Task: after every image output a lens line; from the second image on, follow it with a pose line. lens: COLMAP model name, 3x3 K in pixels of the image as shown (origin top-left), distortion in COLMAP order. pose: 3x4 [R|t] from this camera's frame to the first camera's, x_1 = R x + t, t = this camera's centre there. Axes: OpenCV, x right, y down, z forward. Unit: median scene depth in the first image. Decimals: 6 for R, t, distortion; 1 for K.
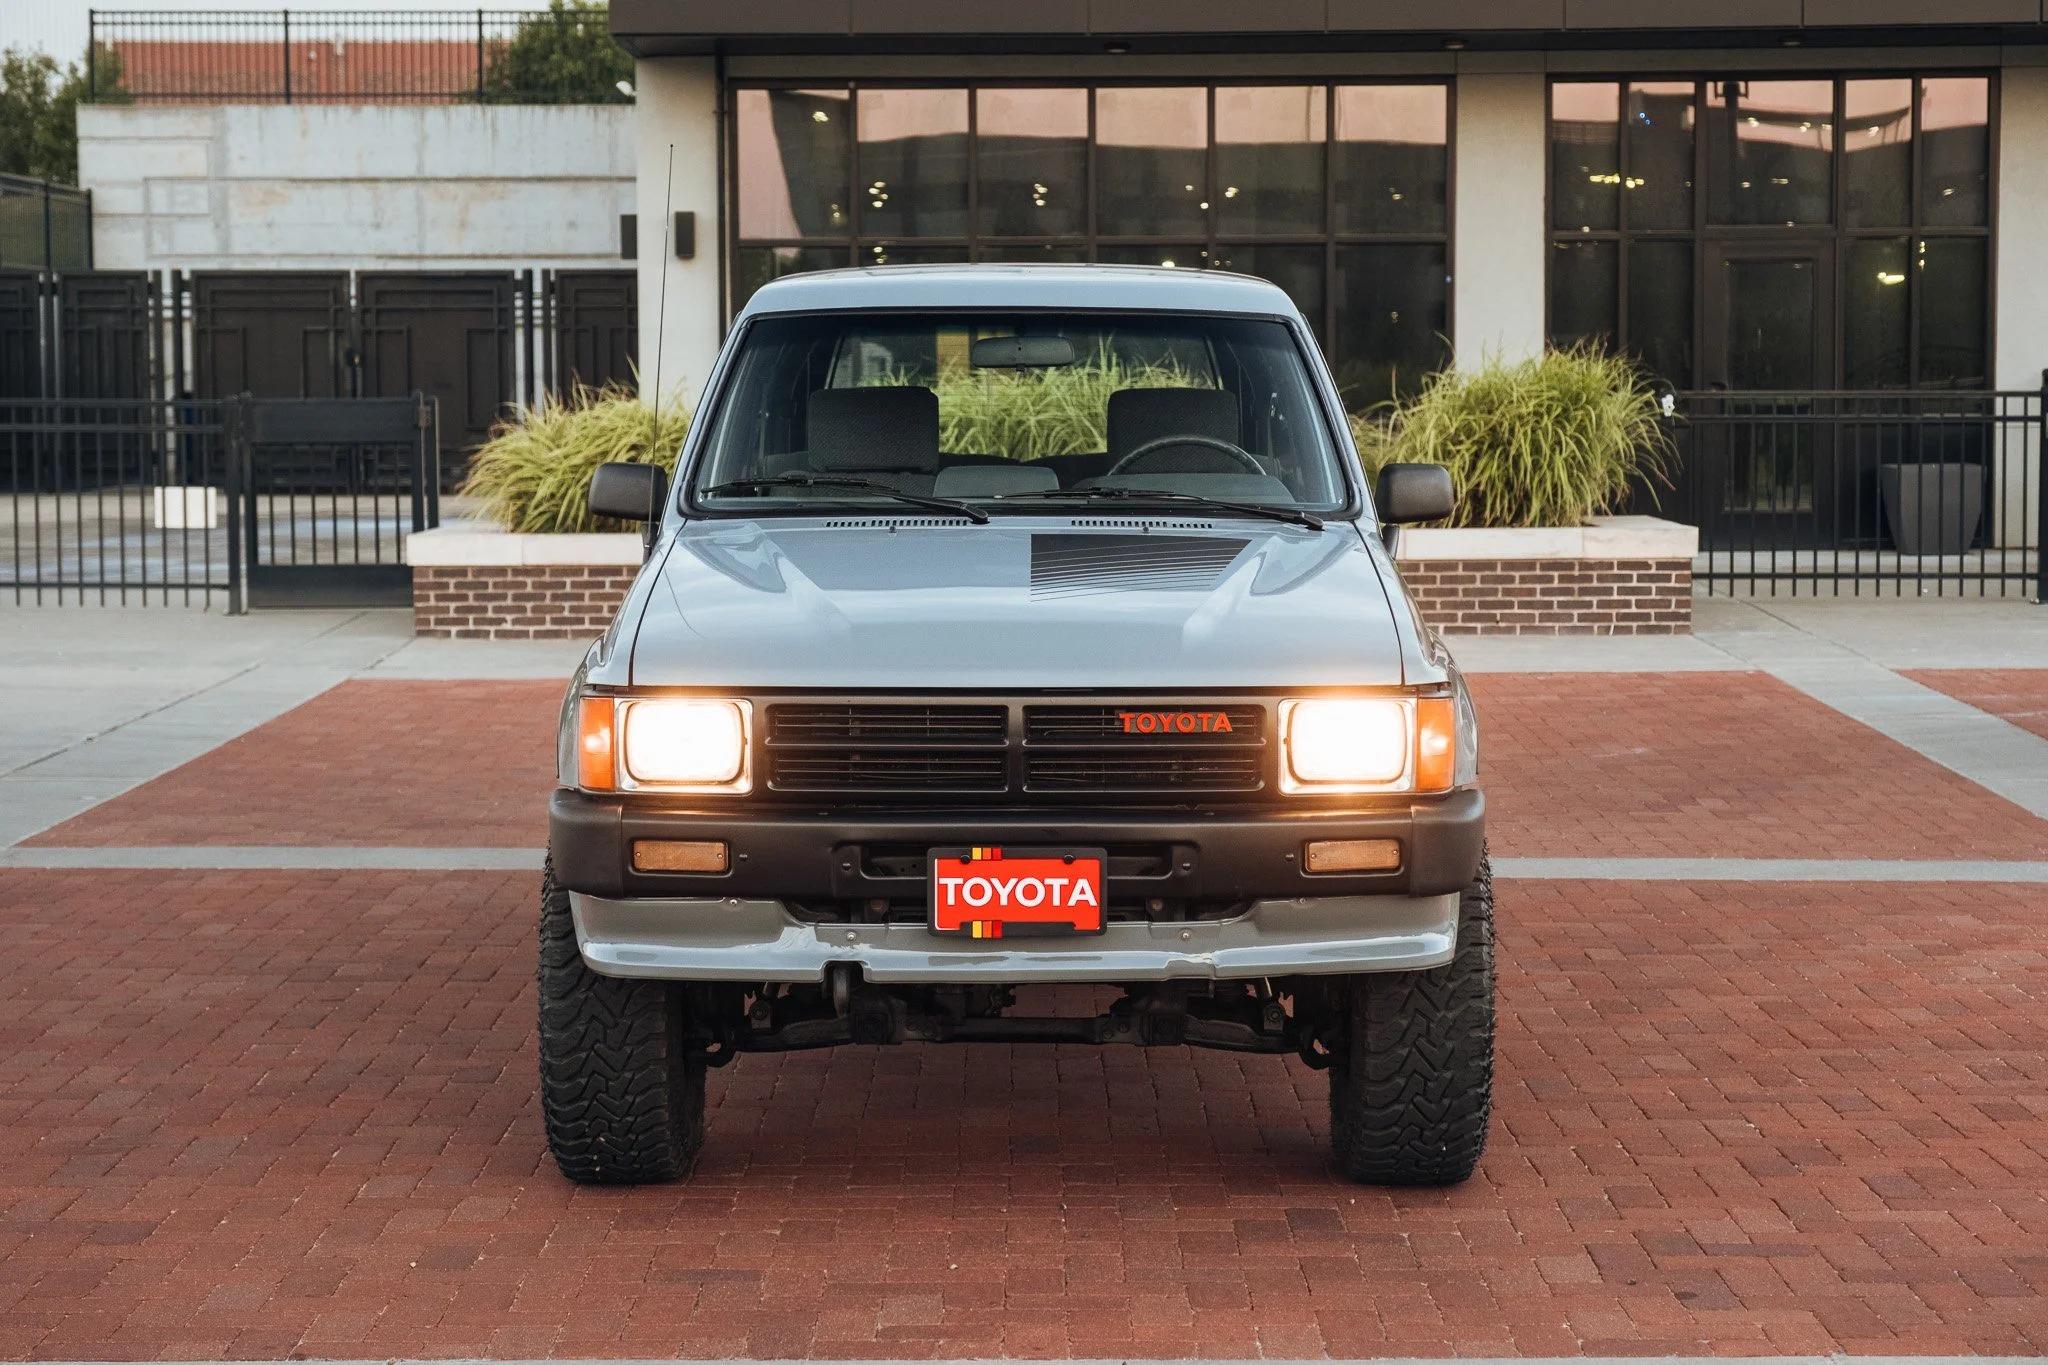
lens RADIAL K [[4096.3, 0, 1024.0], [0, 4096.3, 682.5], [0, 0, 1]] dist [0.059387, 0.128117]
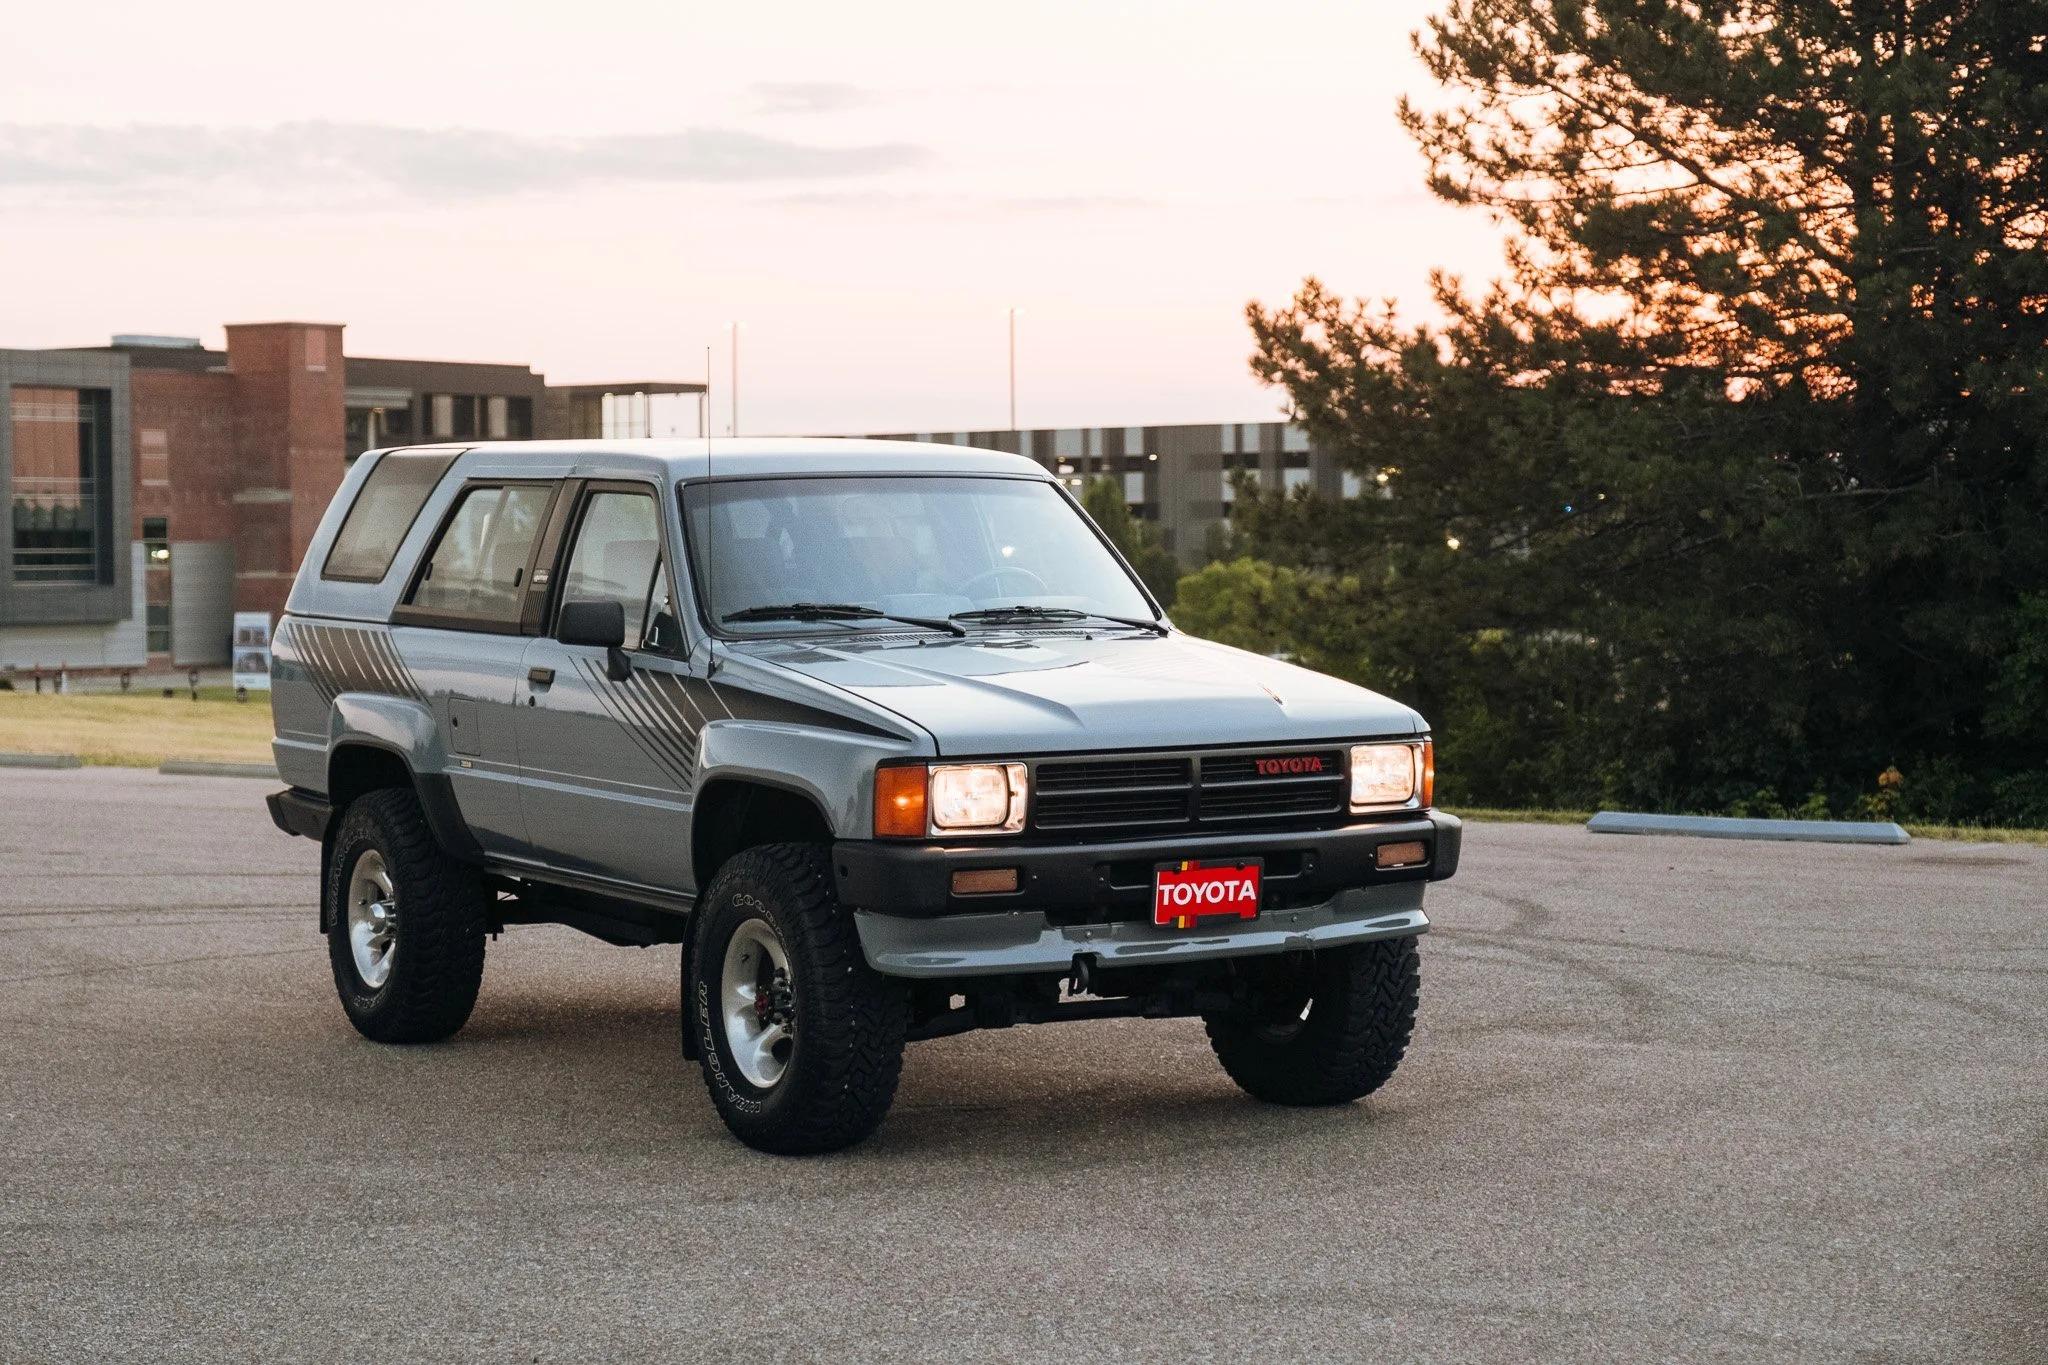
lens RADIAL K [[4096.3, 0, 1024.0], [0, 4096.3, 682.5], [0, 0, 1]] dist [0.059387, 0.128117]
pose [[0.864231, -0.029574, 0.502225, -0.732609], [0.051425, 0.998235, -0.029710, 0.018201], [-0.500460, 0.051503, 0.864226, -0.158052]]
